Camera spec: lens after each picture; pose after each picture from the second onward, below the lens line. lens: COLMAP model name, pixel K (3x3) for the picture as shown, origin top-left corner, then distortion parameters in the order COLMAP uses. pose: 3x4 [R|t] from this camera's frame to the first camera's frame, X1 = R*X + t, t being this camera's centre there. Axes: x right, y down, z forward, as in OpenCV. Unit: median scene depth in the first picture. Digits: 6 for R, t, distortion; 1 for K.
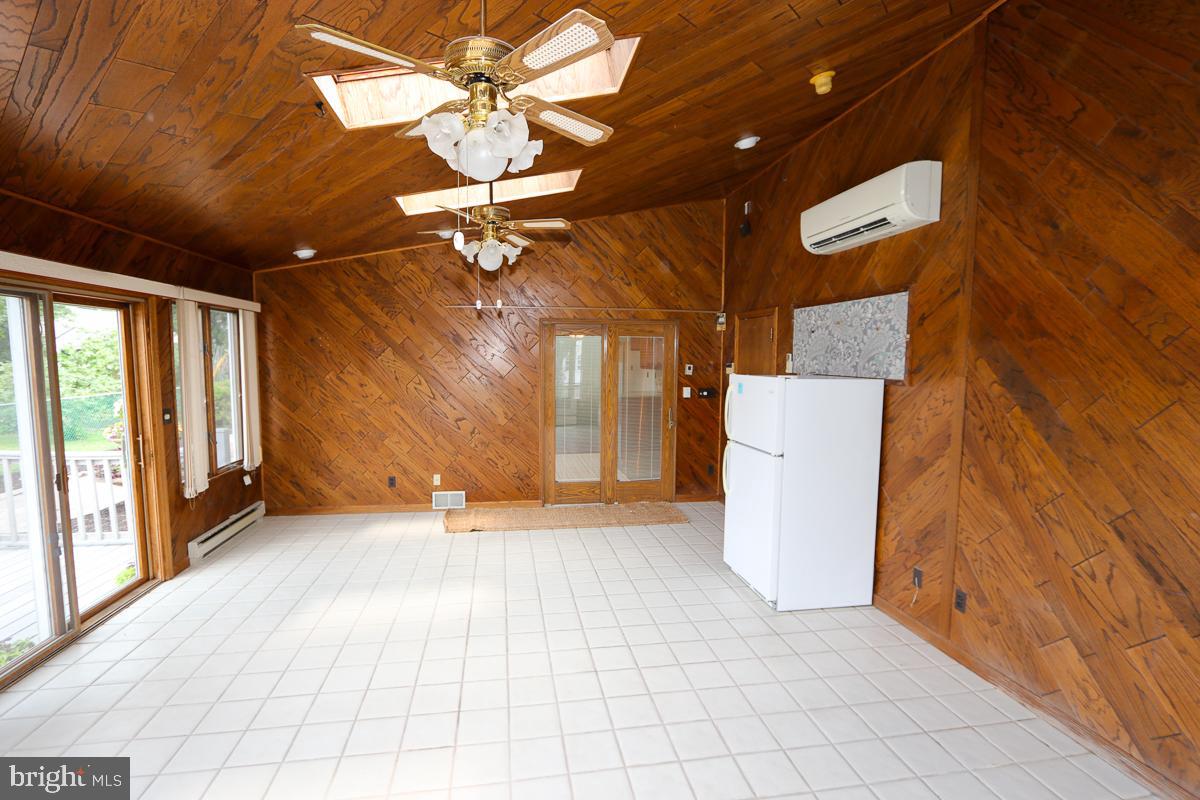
lens RADIAL K [[552.0, 0, 599.5], [0, 552.0, 401.7], [0, 0, 1]] dist [-0.020286, 0.004723]
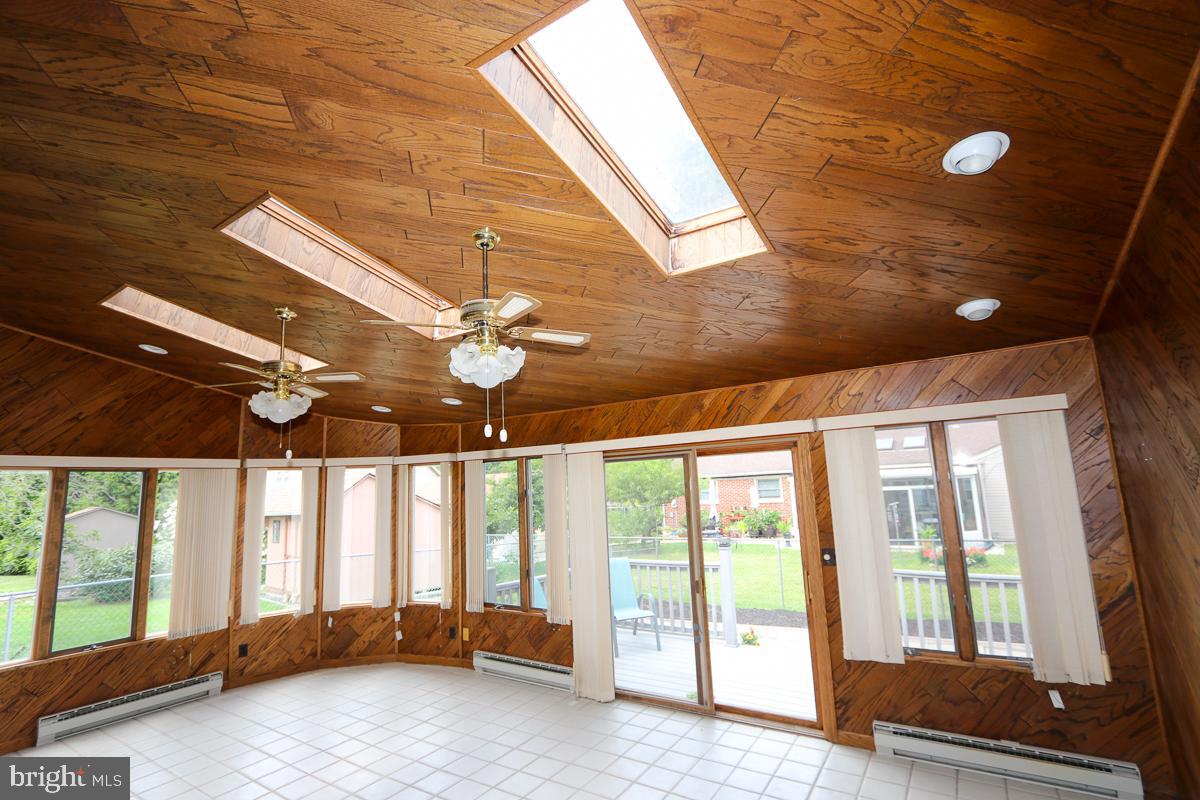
lens RADIAL K [[552.0, 0, 600.5], [0, 552.0, 396.3], [0, 0, 1]] dist [-0.020286, 0.004723]
pose [[-0.671467, -0.104228, -0.733668, 0.195288], [-0.030302, 0.993093, -0.113350, -0.130568], [0.740414, -0.053879, -0.669988, 1.374004]]
